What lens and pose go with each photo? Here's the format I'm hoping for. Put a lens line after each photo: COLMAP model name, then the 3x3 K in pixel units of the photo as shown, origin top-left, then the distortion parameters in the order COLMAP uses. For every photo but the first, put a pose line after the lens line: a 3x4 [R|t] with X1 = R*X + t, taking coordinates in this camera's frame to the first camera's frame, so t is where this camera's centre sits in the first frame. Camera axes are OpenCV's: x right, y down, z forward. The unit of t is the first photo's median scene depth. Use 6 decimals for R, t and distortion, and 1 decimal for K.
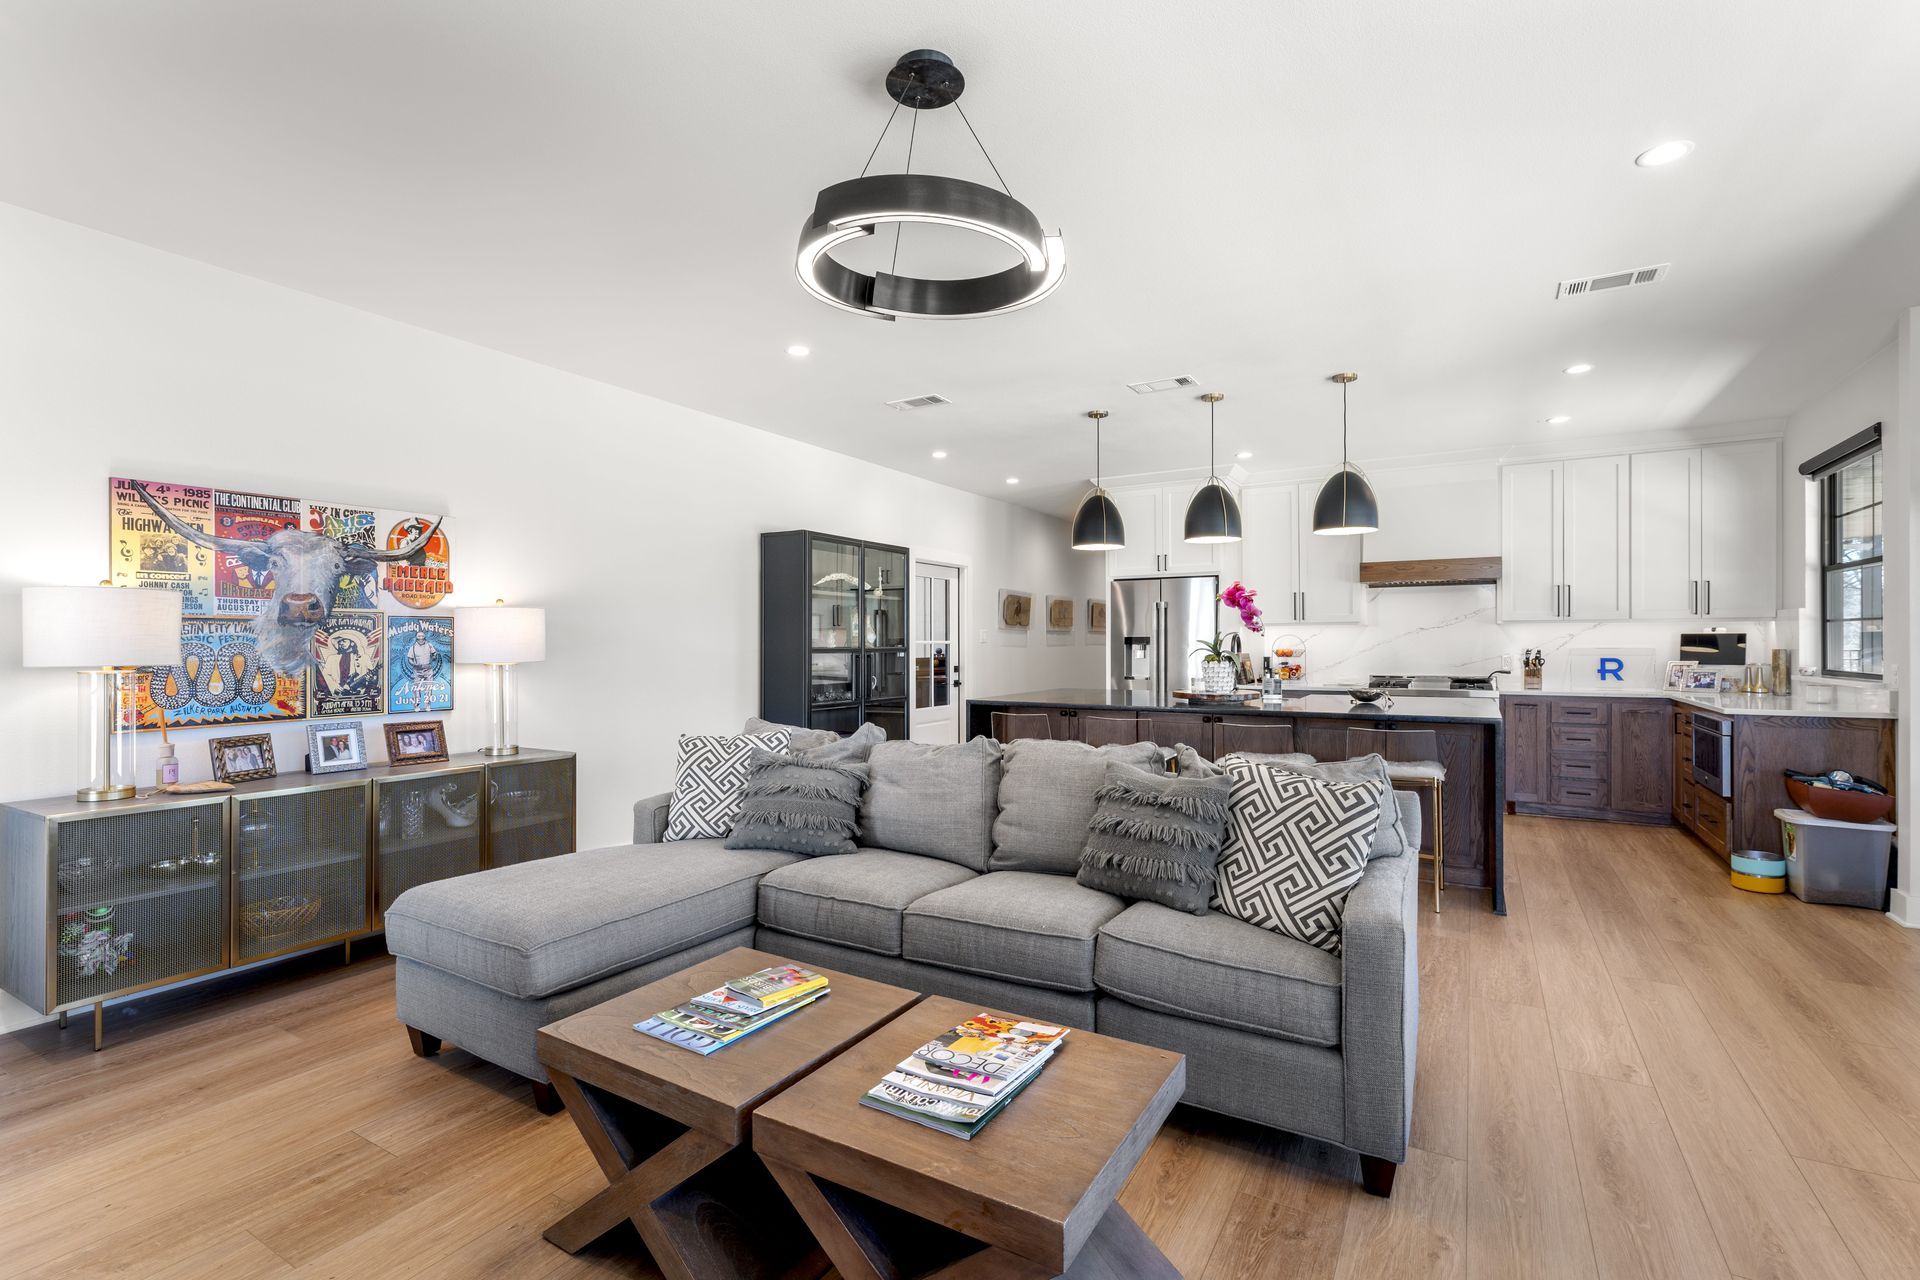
lens RADIAL K [[885.1, 0, 956.5], [0, 885.1, 642.3], [0, 0, 1]] dist [-0.003115, 0.000023]
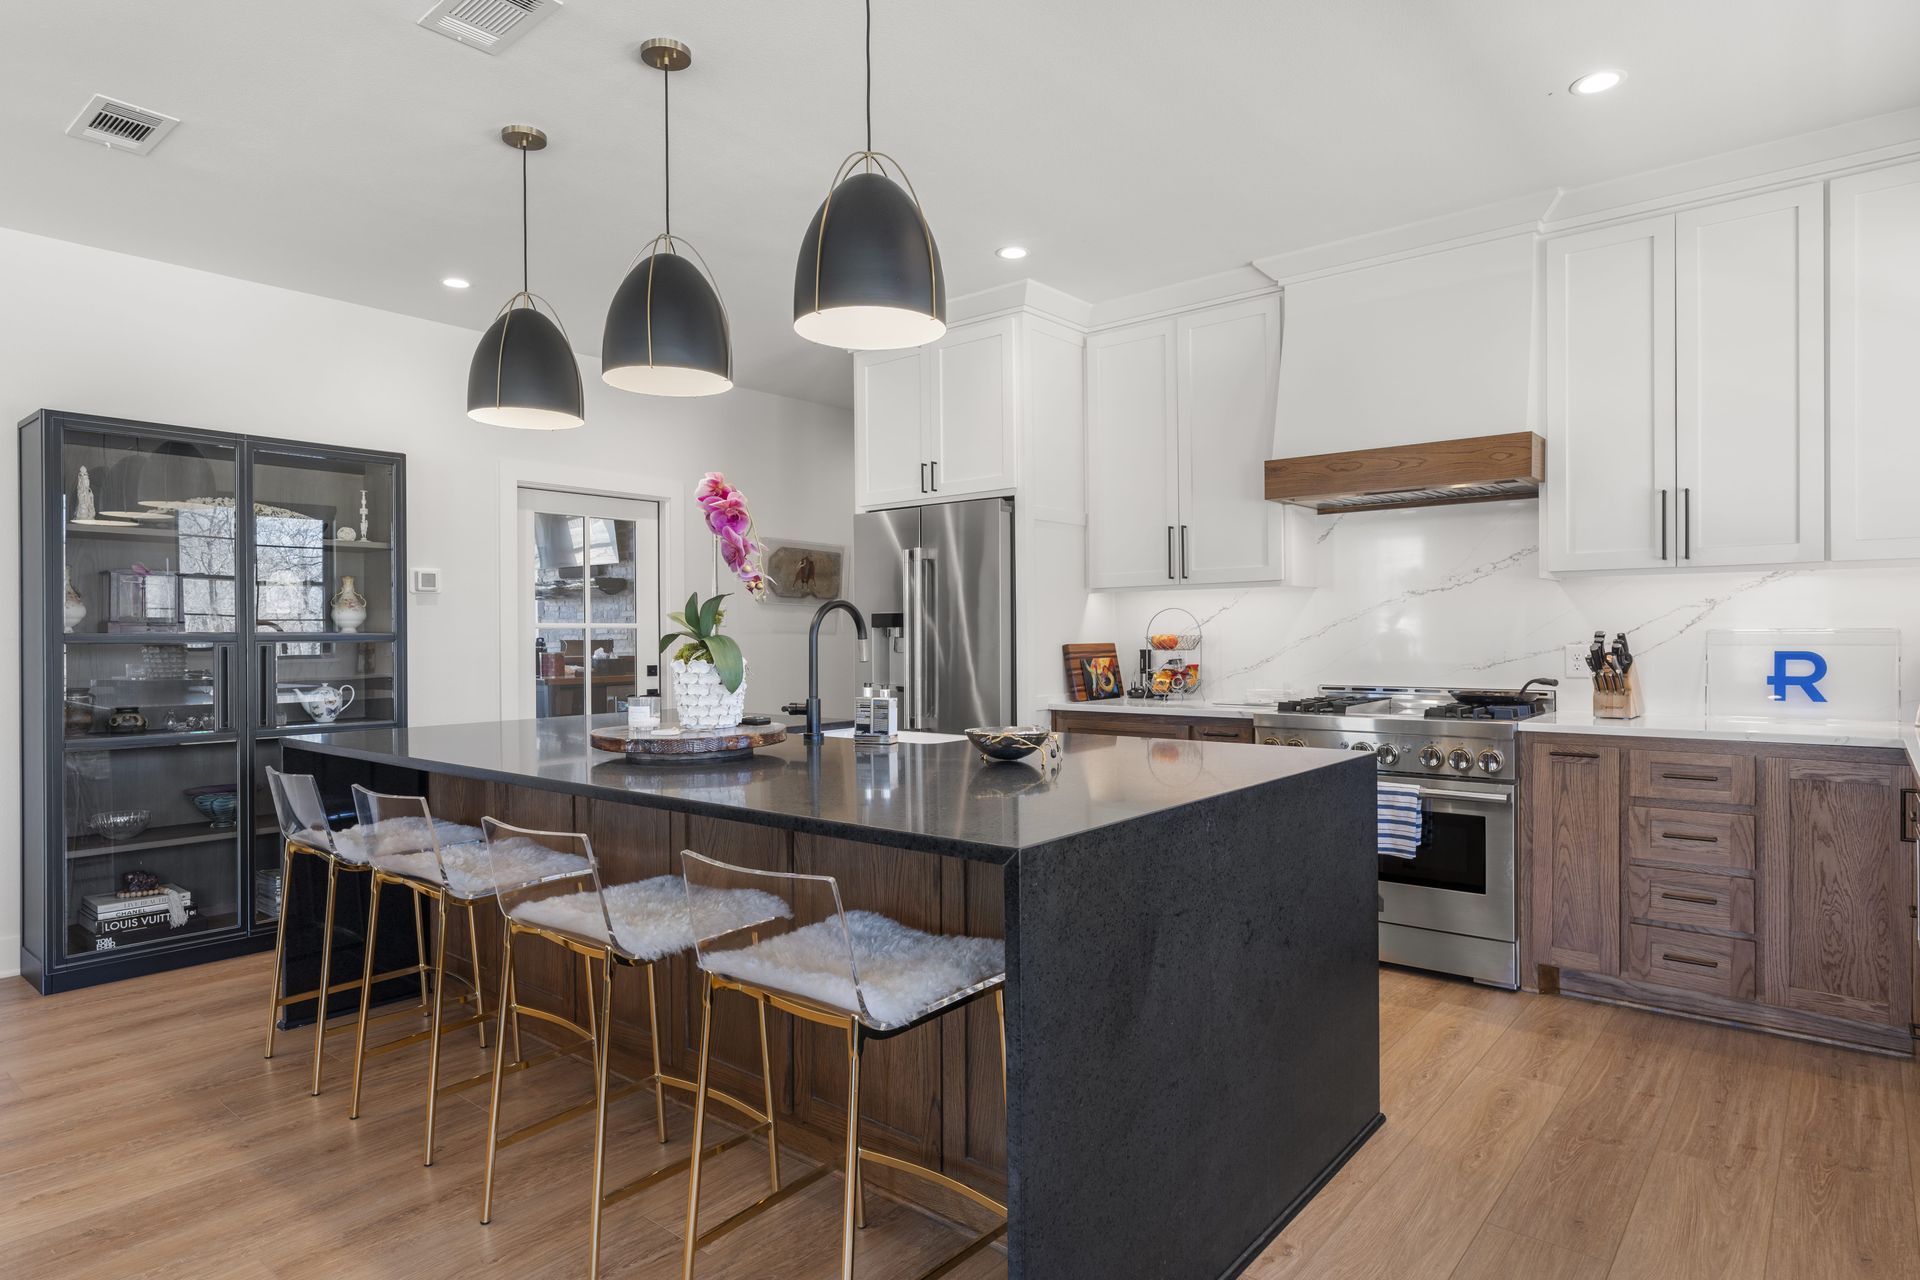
lens RADIAL K [[1089.2, 0, 959.8], [0, 1089.2, 636.4], [0, 0, 1]] dist [-0.002898, -0.001063]
pose [[0.987554, -0.002514, -0.157262, 0.412499], [0.002817, 0.999995, 0.001707, 0.008083], [0.157257, -0.002129, 0.987555, 0.394101]]
